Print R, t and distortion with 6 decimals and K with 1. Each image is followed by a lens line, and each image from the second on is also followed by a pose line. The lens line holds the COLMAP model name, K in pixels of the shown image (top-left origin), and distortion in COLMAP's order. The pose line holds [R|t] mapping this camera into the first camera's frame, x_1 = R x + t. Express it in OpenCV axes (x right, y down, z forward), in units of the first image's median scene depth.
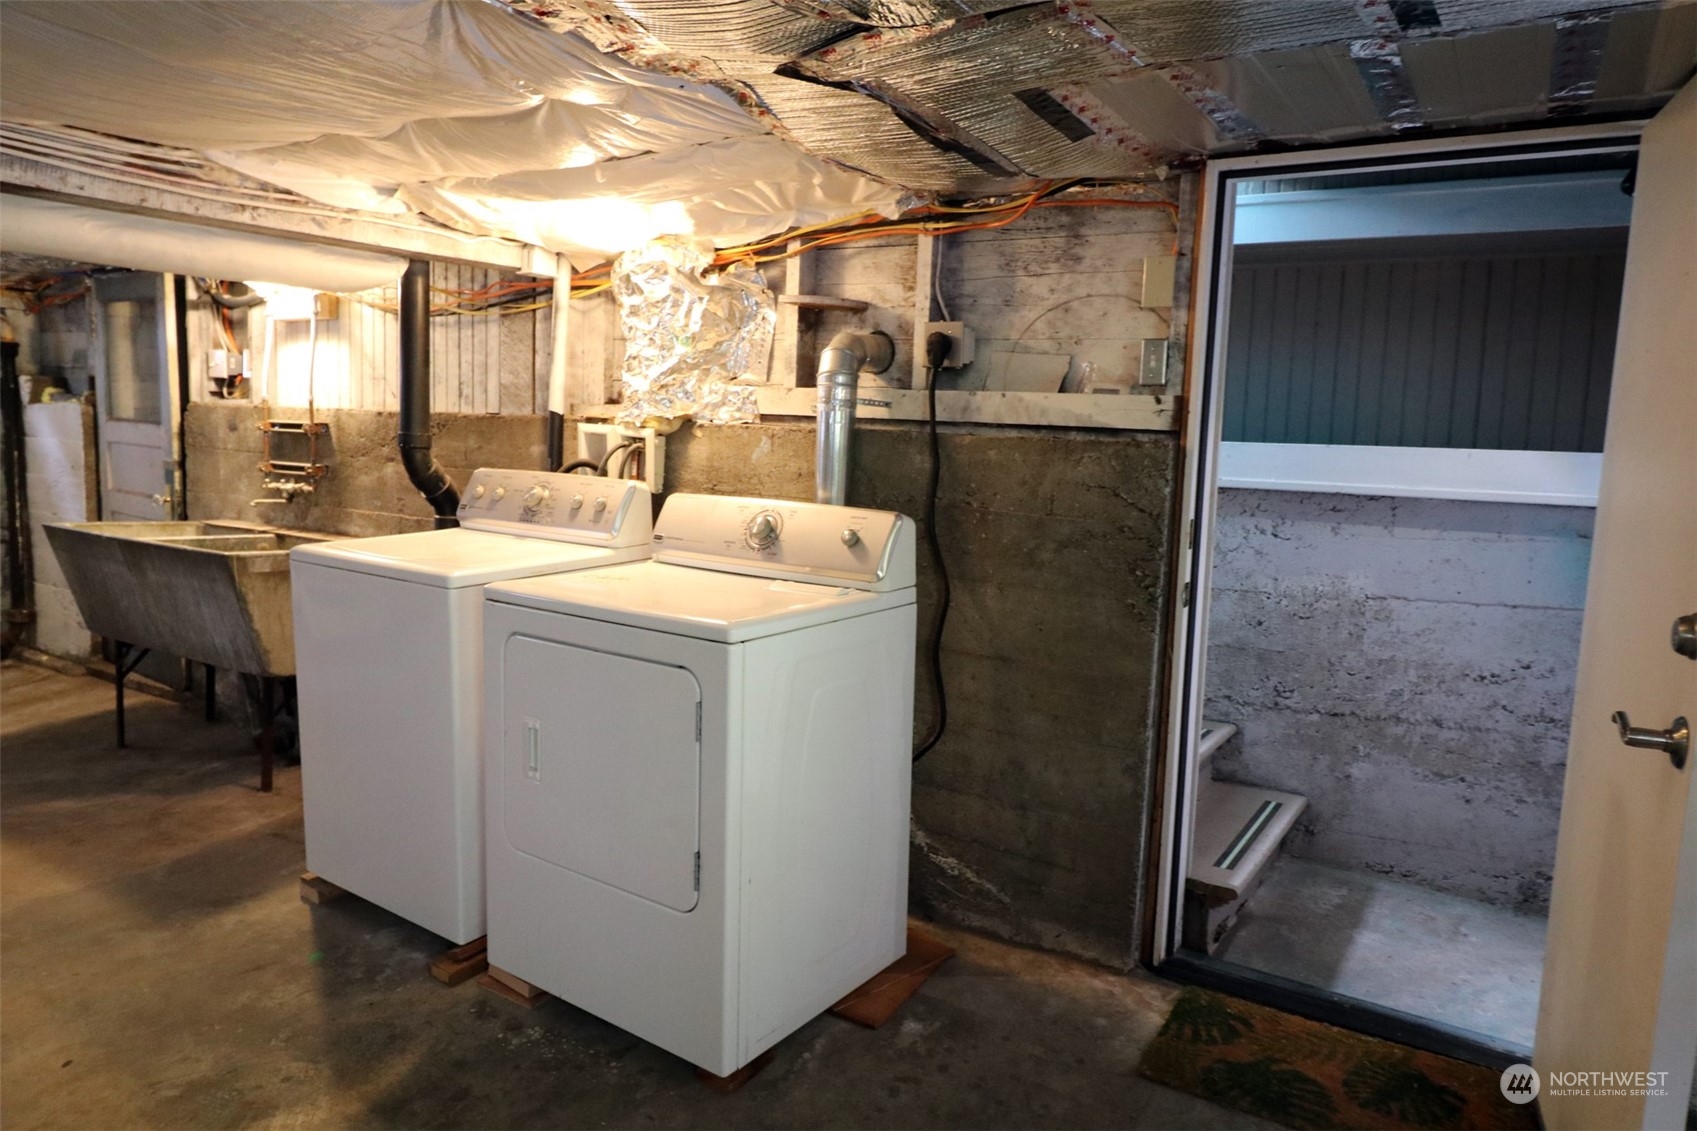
lens RADIAL K [[1133.0, 0, 845.1], [0, 1133.0, 560.2], [0, 0, 1]] dist [0.005210, 0.000319]
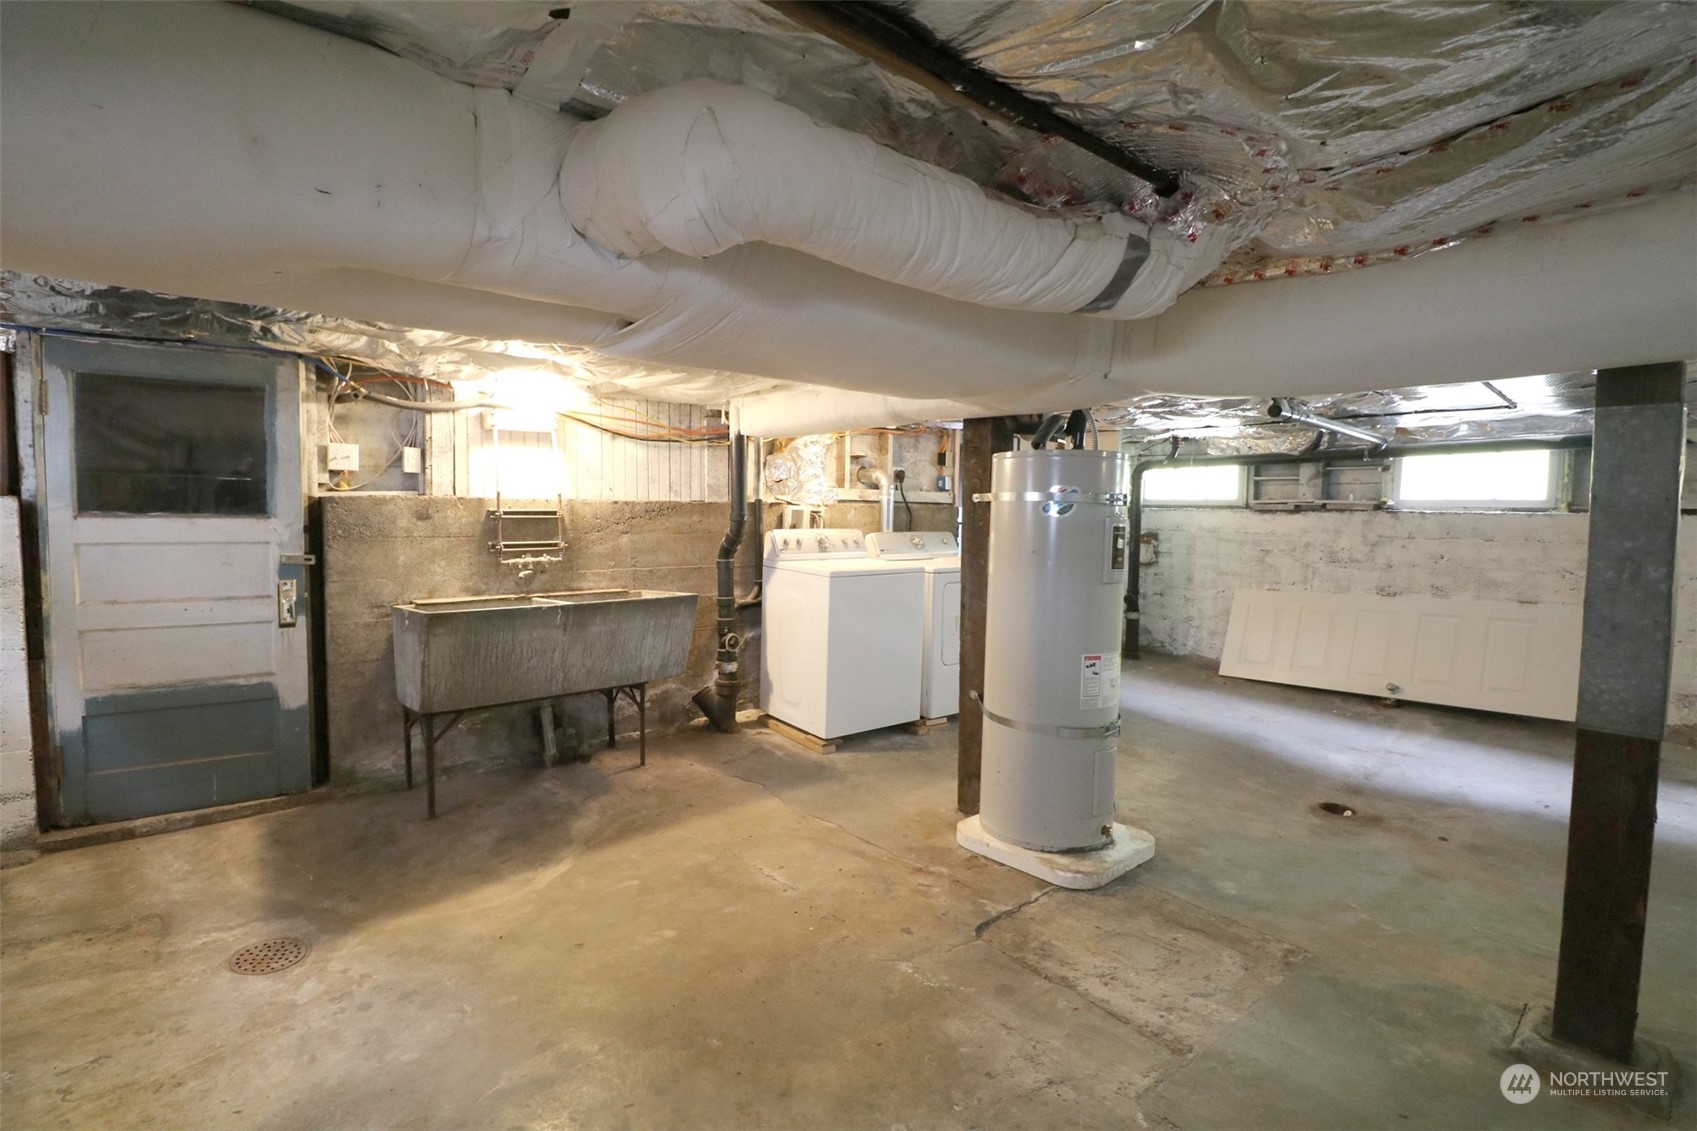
lens RADIAL K [[786.0, 0, 845.8], [0, 786.0, 561.6], [0, 0, 1]] dist [-0.013233, -0.005391]
pose [[0.269377, -0.093780, 0.958458, -1.380614], [0.115476, 0.991212, 0.064530, -0.087961], [-0.956087, 0.093296, 0.277839, 0.456196]]
